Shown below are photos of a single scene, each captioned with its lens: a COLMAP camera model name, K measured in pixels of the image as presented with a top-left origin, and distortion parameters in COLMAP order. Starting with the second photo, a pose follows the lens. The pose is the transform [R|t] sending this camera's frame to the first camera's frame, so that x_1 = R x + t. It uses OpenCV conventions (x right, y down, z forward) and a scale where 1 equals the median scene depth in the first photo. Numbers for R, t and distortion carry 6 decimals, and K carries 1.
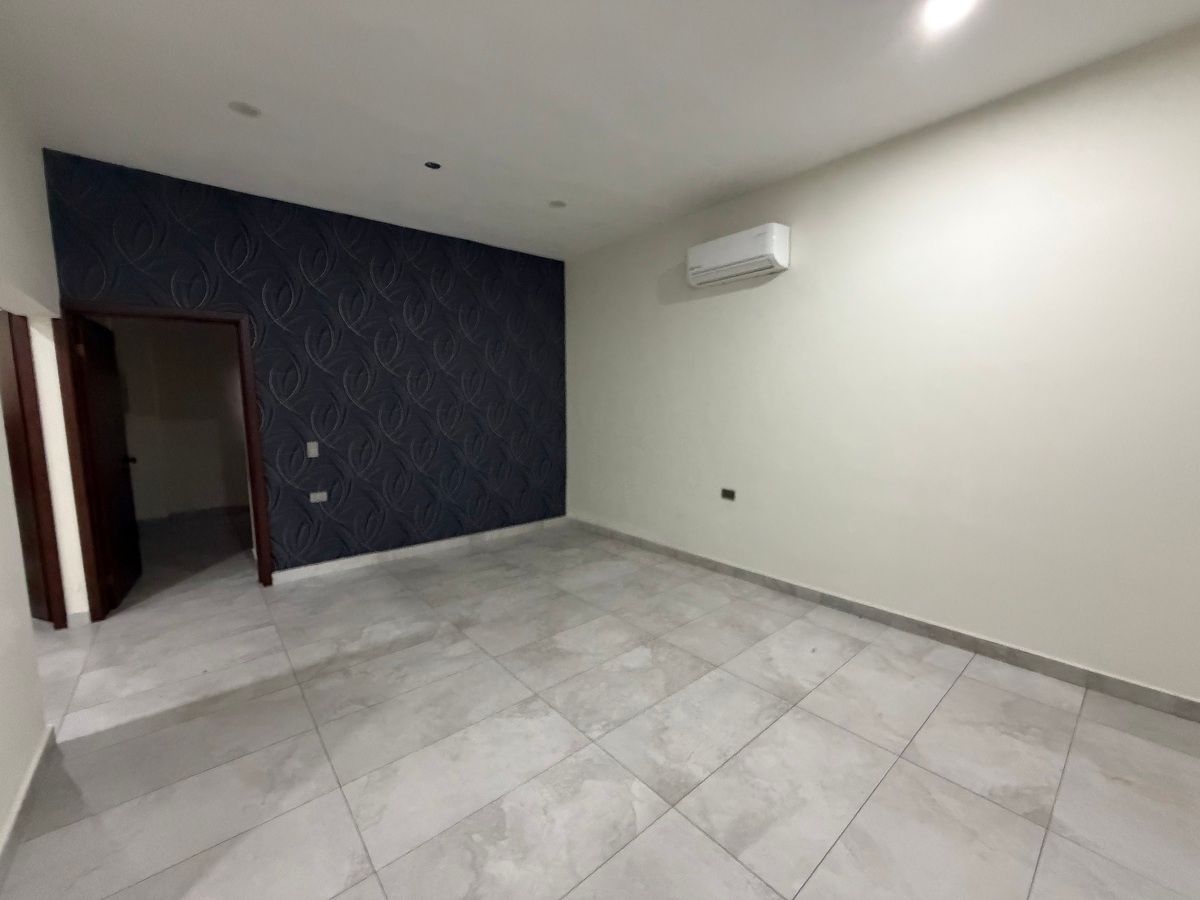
lens RADIAL K [[476.3, 0, 601.0], [0, 476.3, 453.6], [0, 0, 1]] dist [0.002854, 0.000310]
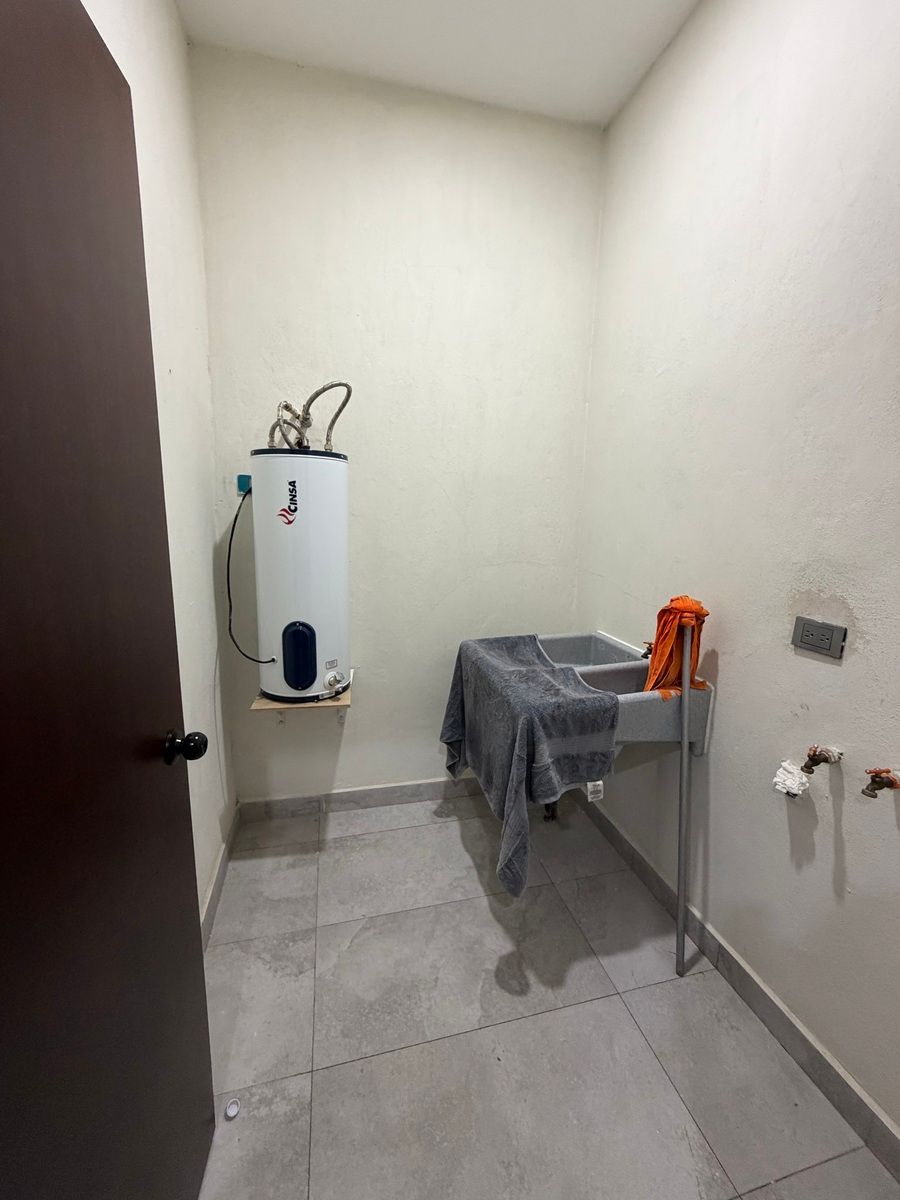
lens RADIAL K [[476.3, 0, 448.1], [0, 476.3, 598.1], [0, 0, 1]] dist [0.002854, 0.000310]
pose [[-0.897171, -0.032888, 0.440457, -0.409703], [0.055452, 0.980947, 0.186195, -0.065899], [-0.438188, 0.191473, -0.878254, 1.346706]]
